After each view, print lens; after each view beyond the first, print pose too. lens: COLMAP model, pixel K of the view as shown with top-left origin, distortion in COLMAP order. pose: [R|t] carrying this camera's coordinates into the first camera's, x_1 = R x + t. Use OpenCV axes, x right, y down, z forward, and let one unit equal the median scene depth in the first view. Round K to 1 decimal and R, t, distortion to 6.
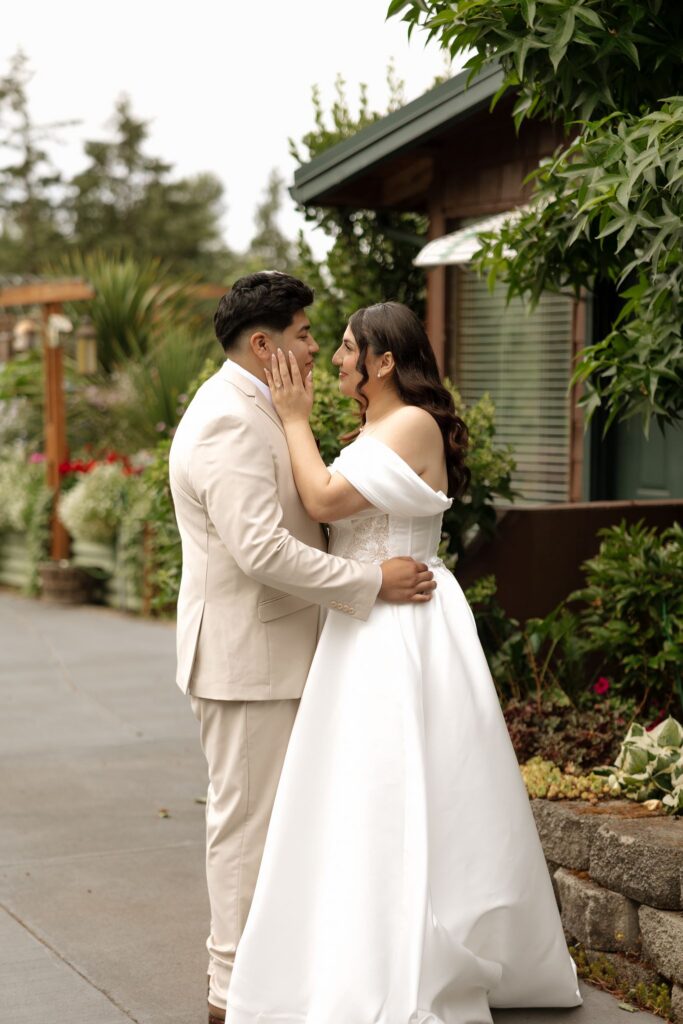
lens RADIAL K [[2070.3, 0, 316.6], [0, 2070.3, 545.1], [0, 0, 1]] dist [0.024752, 0.070278]
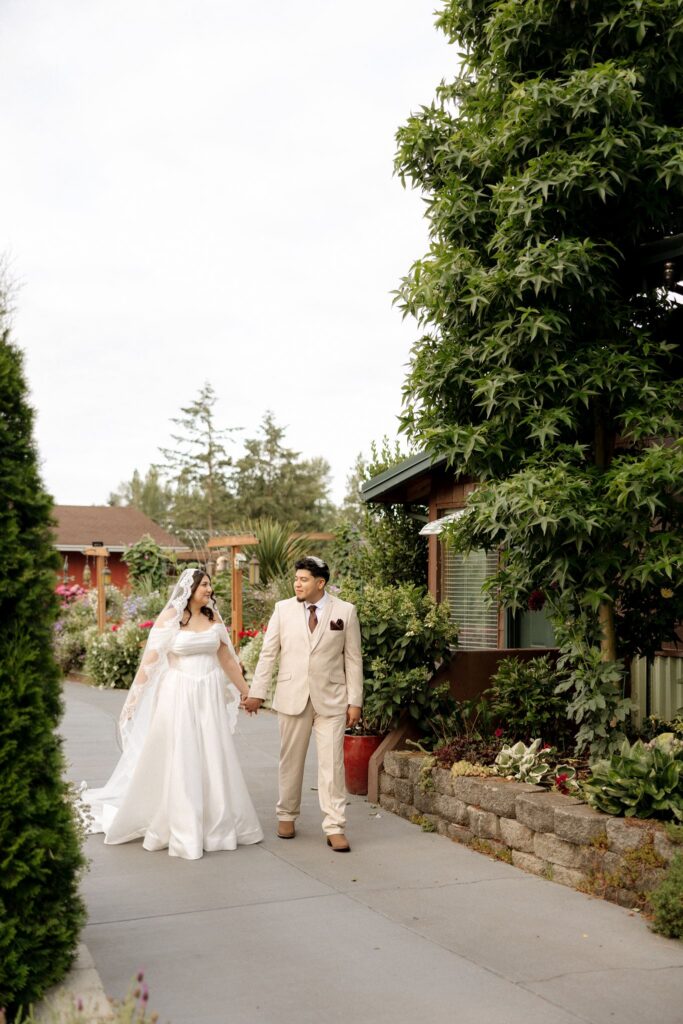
lens RADIAL K [[1279.9, 0, 341.5], [0, 1279.9, 512.0], [0, 0, 1]] dist [0.004872, 0.016495]
pose [[0.999409, 0.002442, -0.034295, 0.018555], [-0.007055, 0.990815, -0.135041, 0.020743], [0.033650, 0.135203, 0.990246, -0.355895]]
